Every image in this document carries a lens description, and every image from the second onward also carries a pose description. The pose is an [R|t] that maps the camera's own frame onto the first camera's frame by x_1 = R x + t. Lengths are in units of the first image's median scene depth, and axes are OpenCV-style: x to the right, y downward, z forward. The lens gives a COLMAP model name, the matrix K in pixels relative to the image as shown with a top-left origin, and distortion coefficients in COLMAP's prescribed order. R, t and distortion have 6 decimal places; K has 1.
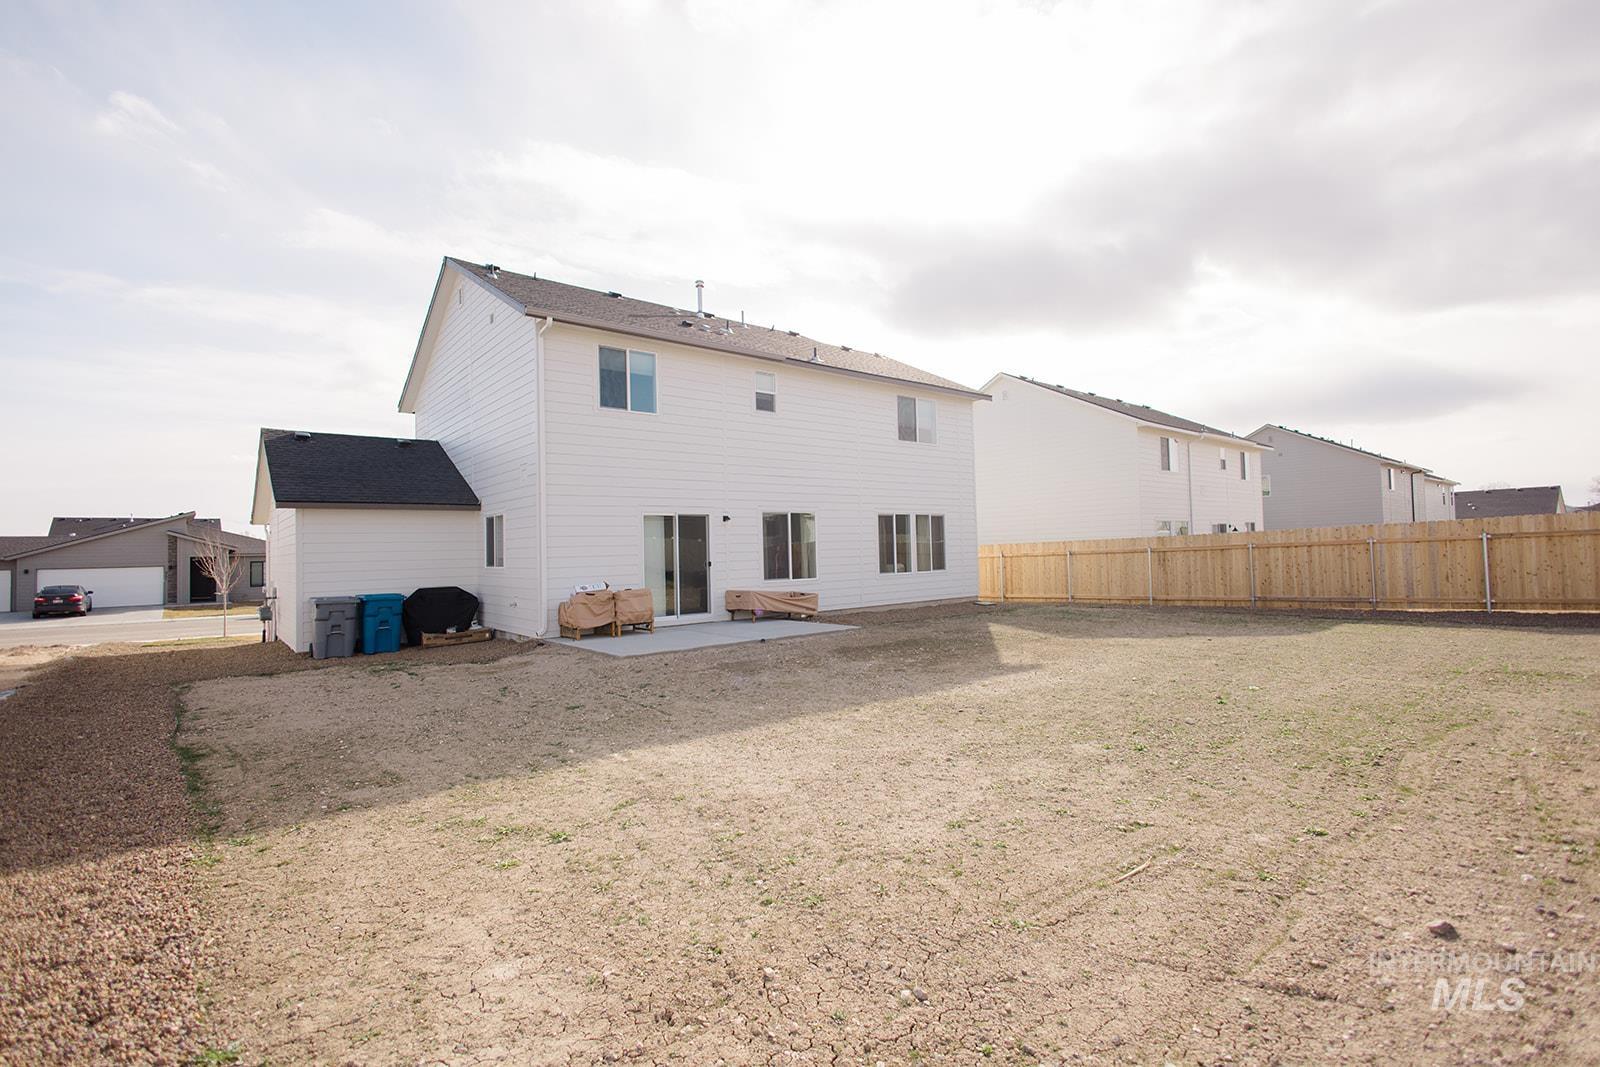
lens RADIAL K [[783.2, 0, 800.0], [0, 783.2, 533.5], [0, 0, 1]] dist [0.003867, 0.000656]
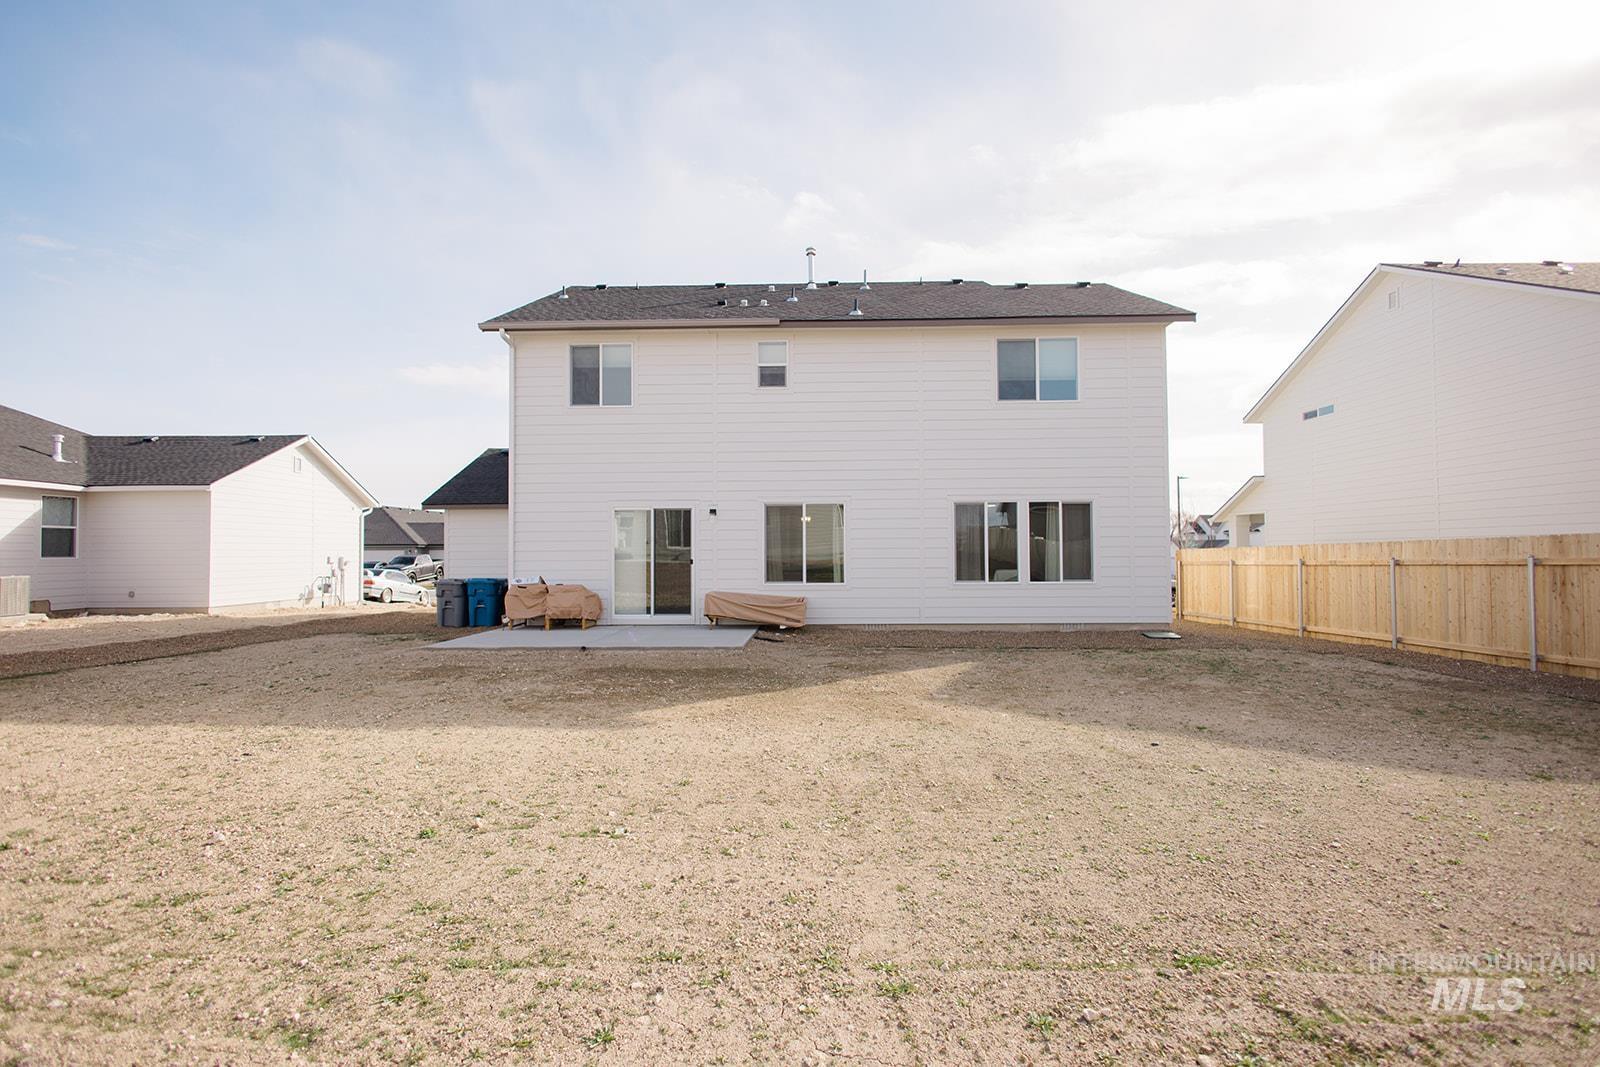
lens RADIAL K [[783.2, 0, 800.0], [0, 783.2, 533.5], [0, 0, 1]] dist [0.003867, 0.000656]
pose [[0.725610, 0.005738, -0.688082, 0.566871], [0.001250, 0.999953, 0.009656, -0.002991], [0.688105, -0.007867, 0.725569, 0.389740]]
